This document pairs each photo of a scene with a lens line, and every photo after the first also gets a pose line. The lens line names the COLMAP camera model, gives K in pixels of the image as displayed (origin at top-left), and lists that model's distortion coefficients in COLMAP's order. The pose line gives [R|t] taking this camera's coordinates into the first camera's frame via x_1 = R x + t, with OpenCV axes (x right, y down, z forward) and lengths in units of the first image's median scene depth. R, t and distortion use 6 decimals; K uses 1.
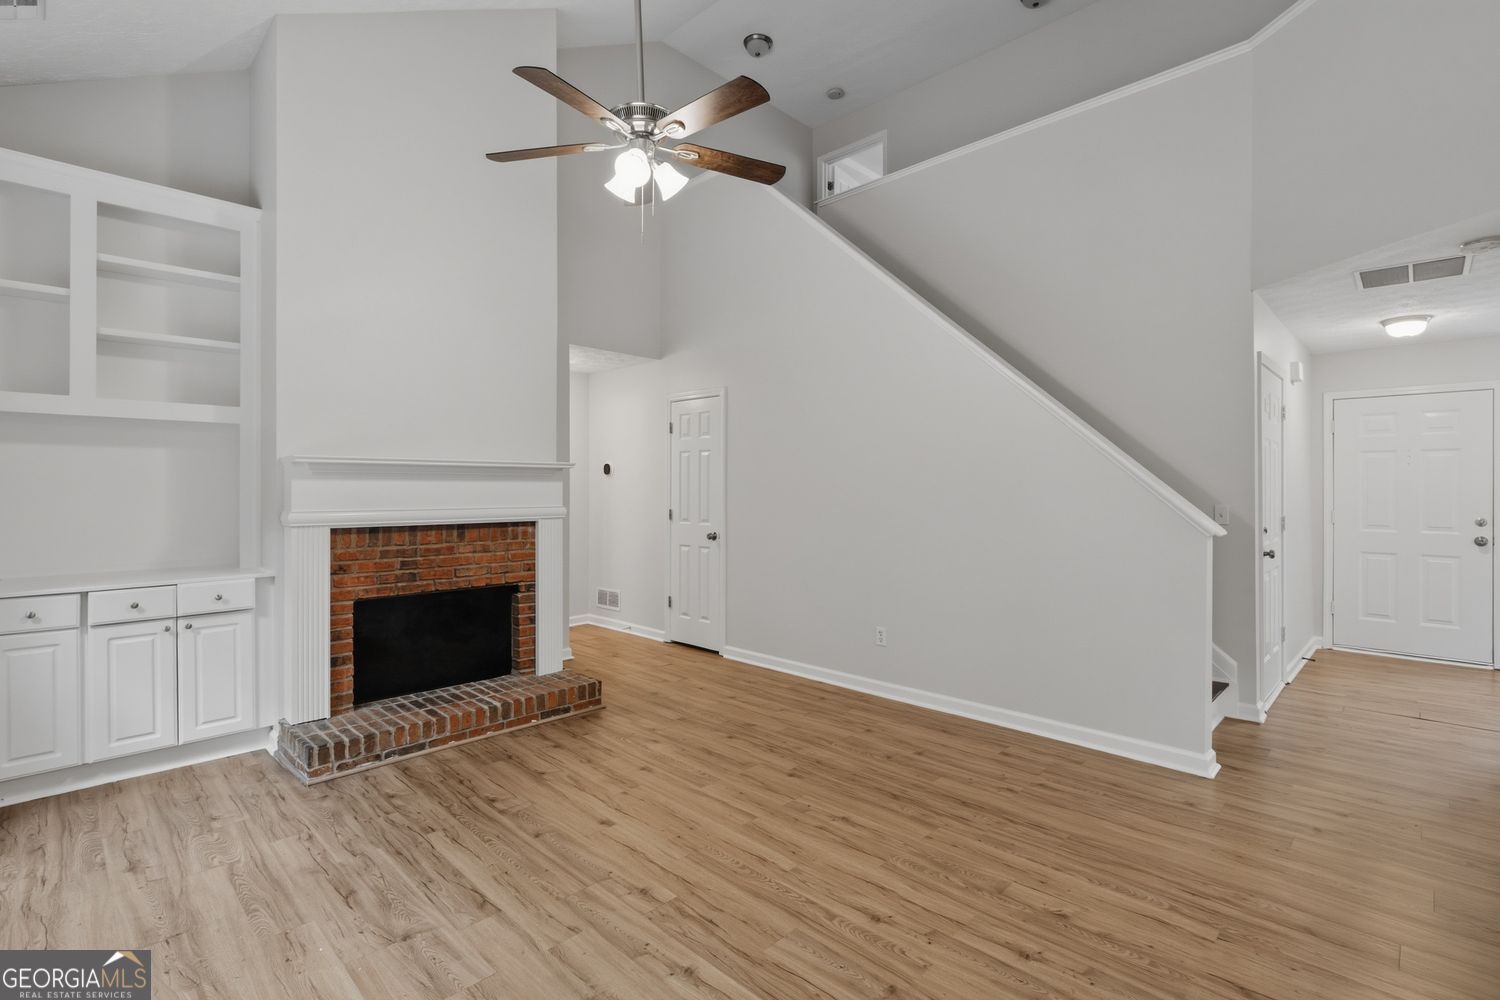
lens RADIAL K [[693.0, 0, 756.5], [0, 693.0, 487.2], [0, 0, 1]] dist [-0.000545, 0.000292]
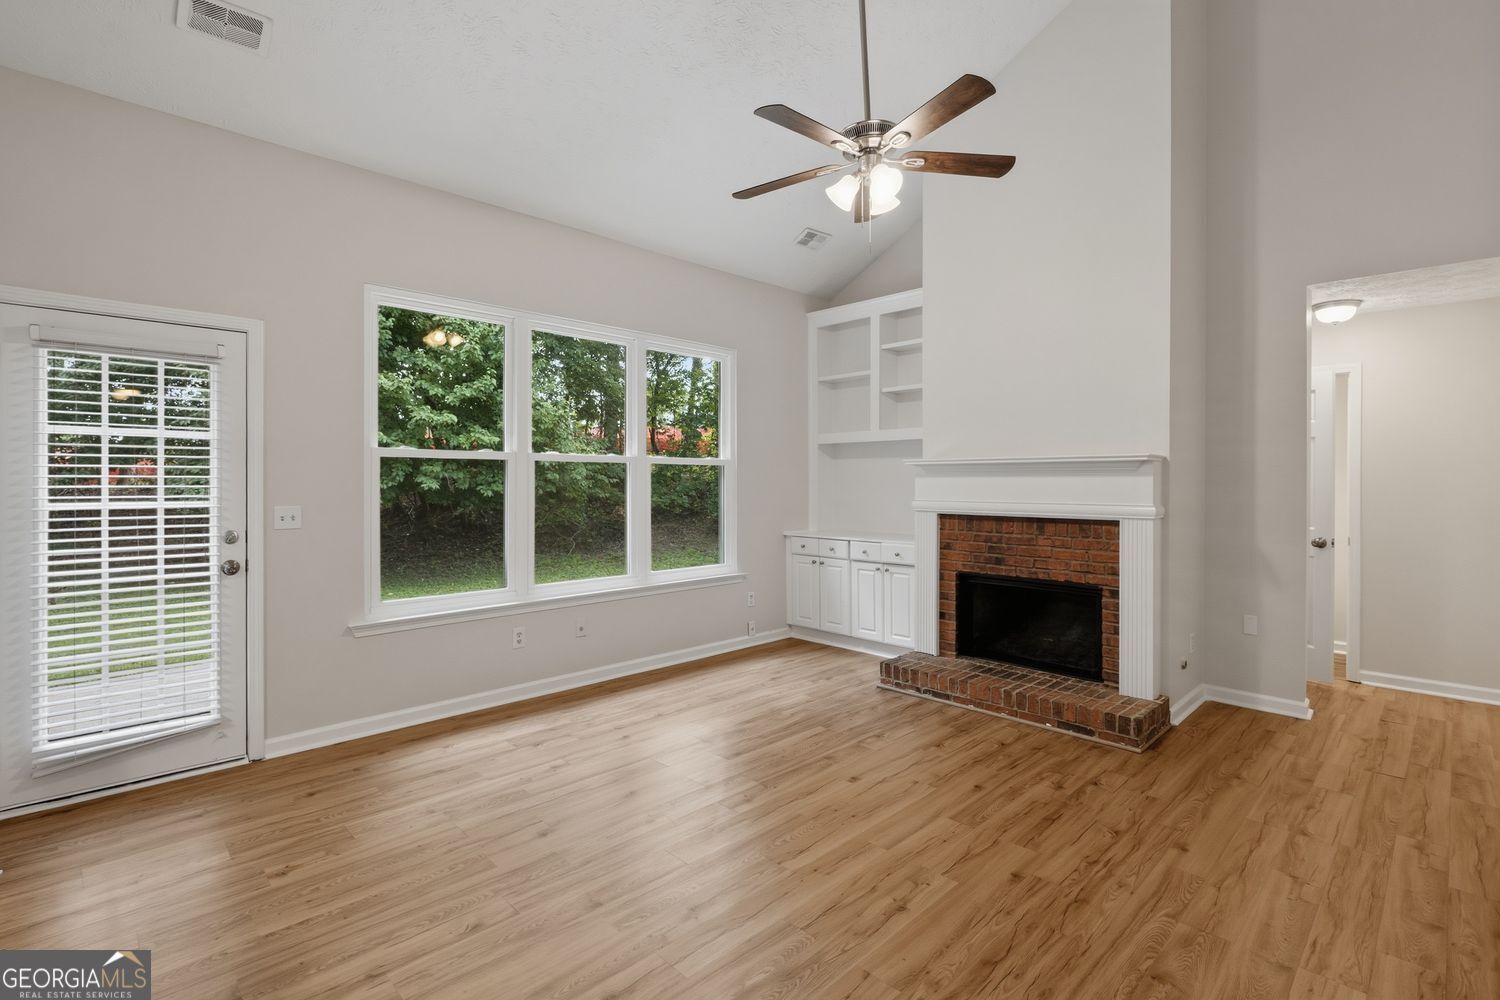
lens RADIAL K [[693.0, 0, 756.5], [0, 693.0, 487.2], [0, 0, 1]] dist [-0.000545, 0.000292]
pose [[-0.010989, 0.008497, -0.999904, 0.722458], [-0.001273, 0.999963, 0.008512, -0.001775], [0.999939, 0.001366, -0.010978, 0.675064]]
